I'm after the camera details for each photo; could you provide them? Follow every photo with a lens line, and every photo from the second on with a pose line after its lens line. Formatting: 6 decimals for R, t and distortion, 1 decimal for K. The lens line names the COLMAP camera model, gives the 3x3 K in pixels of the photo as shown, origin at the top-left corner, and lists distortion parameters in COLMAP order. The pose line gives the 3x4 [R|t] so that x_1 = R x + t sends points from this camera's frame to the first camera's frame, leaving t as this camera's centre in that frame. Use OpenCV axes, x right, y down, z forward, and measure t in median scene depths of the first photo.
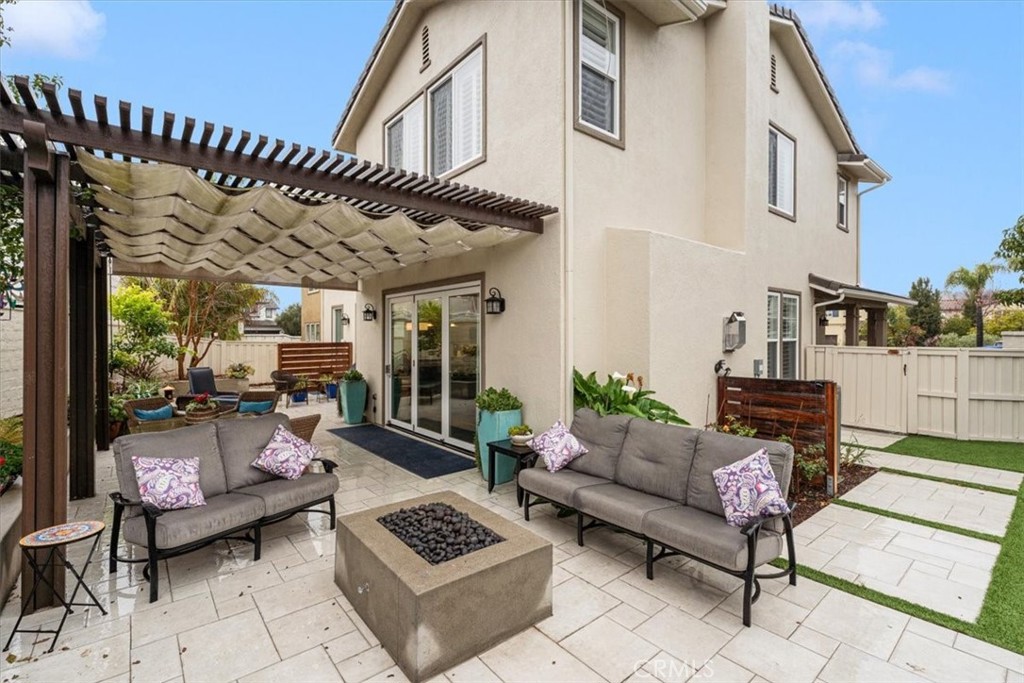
lens RADIAL K [[451.2, 0, 512.0], [0, 451.2, 341.5], [0, 0, 1]] dist [0.000177, 0.000085]
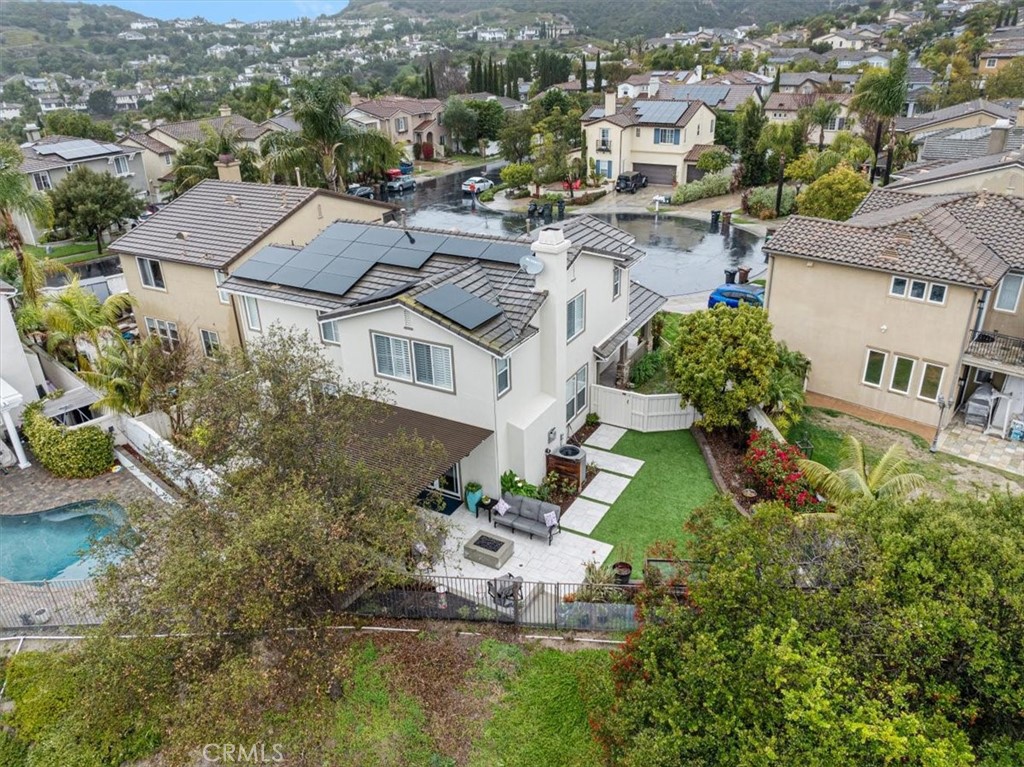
lens RADIAL K [[732.1, 0, 512.0], [0, 732.1, 383.5], [0, 0, 1]] dist [-0.008156, -0.005655]
pose [[0.931731, -0.172891, 0.319352, -1.233482], [0.025411, 0.908282, 0.417587, -2.507554], [-0.362259, -0.380964, 0.850667, -2.899029]]
